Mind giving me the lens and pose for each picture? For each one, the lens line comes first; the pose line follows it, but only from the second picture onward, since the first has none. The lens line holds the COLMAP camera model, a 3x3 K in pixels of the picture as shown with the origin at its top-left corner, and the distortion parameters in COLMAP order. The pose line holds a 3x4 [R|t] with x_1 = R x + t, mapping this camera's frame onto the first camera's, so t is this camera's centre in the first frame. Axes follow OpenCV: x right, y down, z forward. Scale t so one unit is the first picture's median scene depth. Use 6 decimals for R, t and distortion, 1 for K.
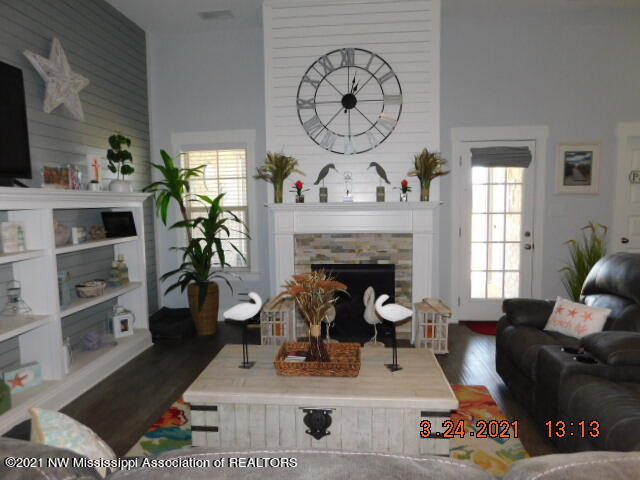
lens RADIAL K [[427.1, 0, 318.6], [0, 427.1, 243.0], [0, 0, 1]] dist [-0.072060, 0.072950]
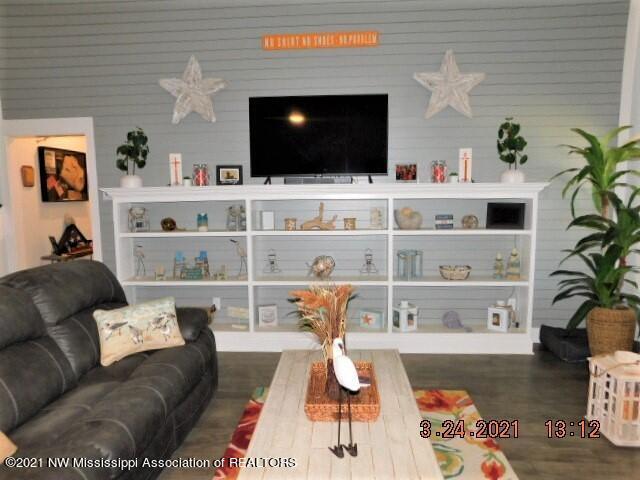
lens RADIAL K [[427.1, 0, 318.6], [0, 427.1, 243.0], [0, 0, 1]] dist [-0.072060, 0.072950]
pose [[0.035913, 0.128271, -0.991089, 0.444897], [-0.082904, 0.988693, 0.124956, -0.063722], [0.995910, 0.077677, 0.046141, 0.502254]]
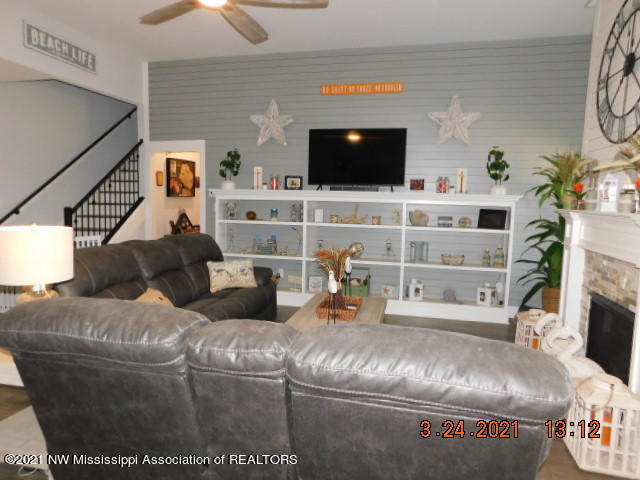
lens RADIAL K [[427.1, 0, 318.6], [0, 427.1, 243.0], [0, 0, 1]] dist [-0.072060, 0.072950]
pose [[-0.146566, 0.122224, -0.981621, 0.825808], [-0.112244, 0.983873, 0.139264, -0.087091], [0.982812, 0.130592, -0.130483, 0.616139]]
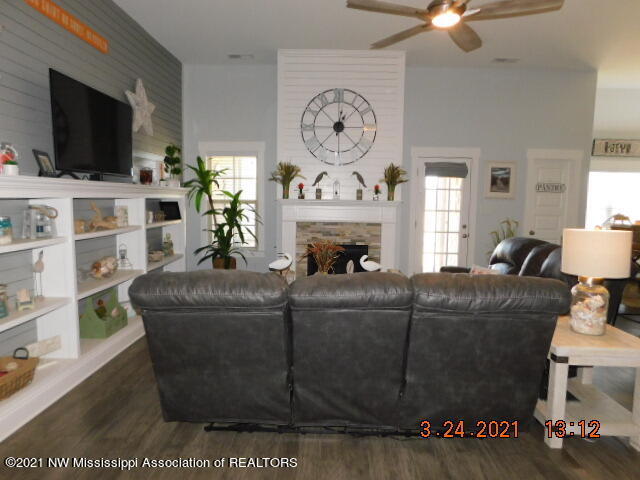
lens RADIAL K [[427.1, 0, 318.6], [0, 427.1, 243.0], [0, 0, 1]] dist [-0.072060, 0.072950]
pose [[0.996786, 0.021625, 0.077136, -0.091223], [-0.022294, 0.999721, 0.007826, 0.035795], [-0.076945, -0.009521, 0.996990, -0.378415]]
